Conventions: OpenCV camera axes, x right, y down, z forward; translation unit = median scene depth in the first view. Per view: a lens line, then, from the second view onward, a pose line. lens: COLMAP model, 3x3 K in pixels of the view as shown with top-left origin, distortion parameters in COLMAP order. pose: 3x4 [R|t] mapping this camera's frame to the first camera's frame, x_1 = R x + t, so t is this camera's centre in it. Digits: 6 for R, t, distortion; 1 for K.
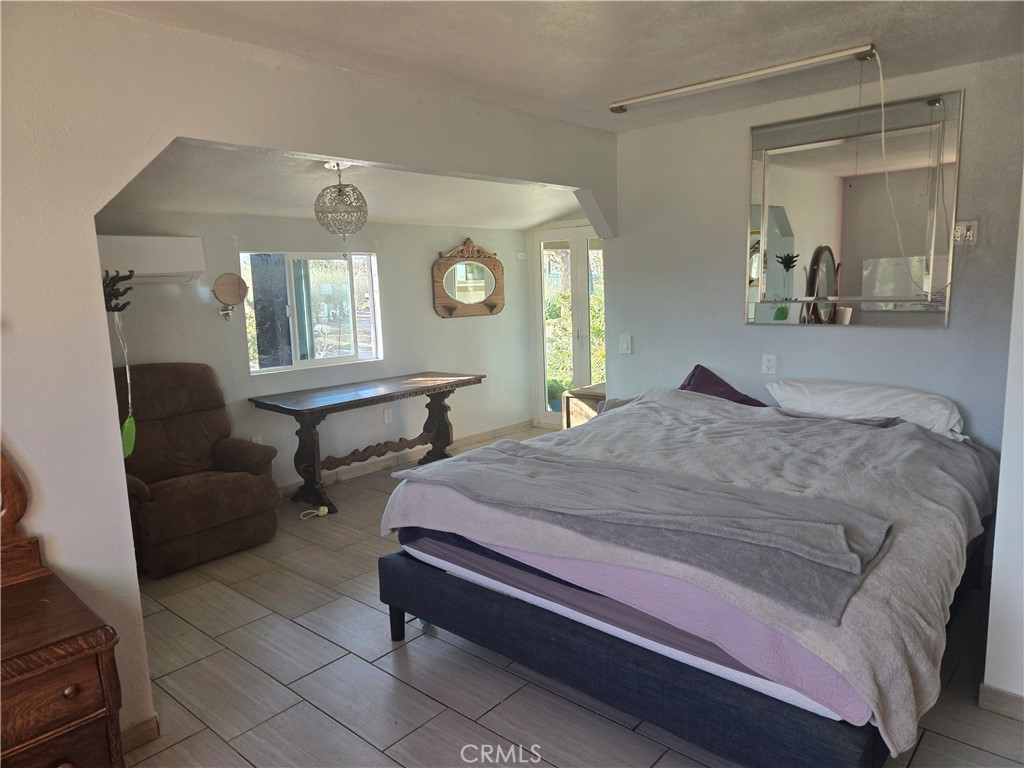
lens RADIAL K [[688.1, 0, 509.7], [0, 688.1, 376.7], [0, 0, 1]] dist [0.065855, -0.027144]
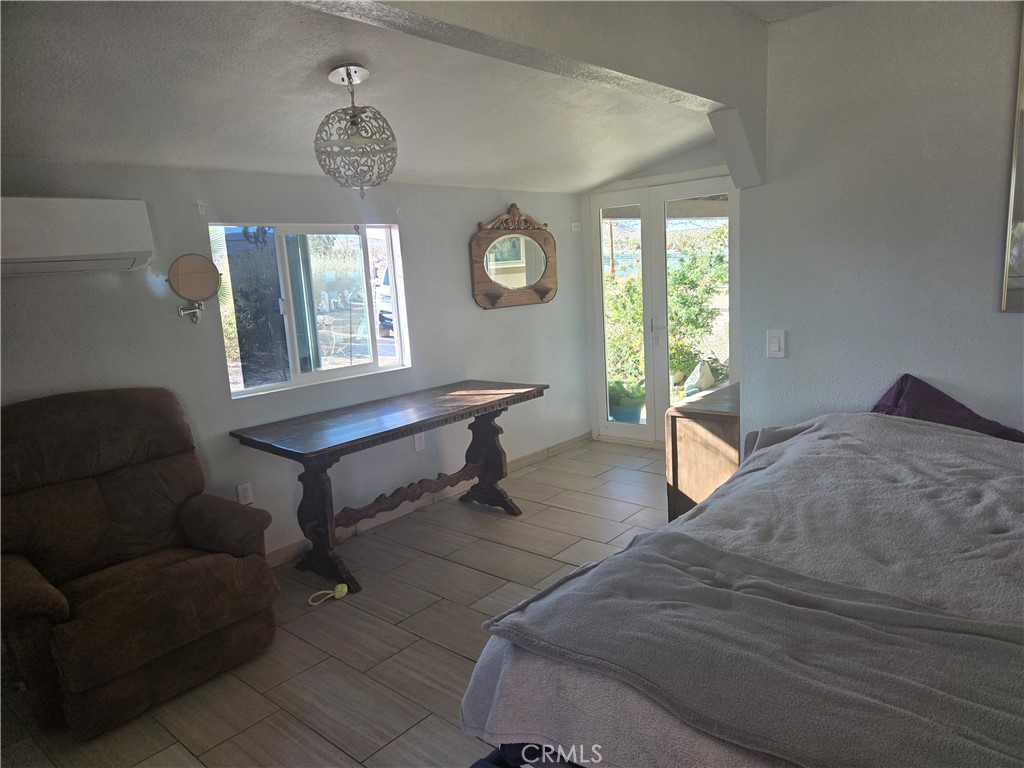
lens RADIAL K [[685.2, 0, 512.0], [0, 685.2, 384.0], [0, 0, 1]] dist [0.044885, -0.025369]
pose [[0.999685, -0.025083, 0.000660, -0.083458], [0.025047, 0.999118, 0.033717, -0.032707], [-0.001505, -0.033690, 0.999431, 0.282561]]
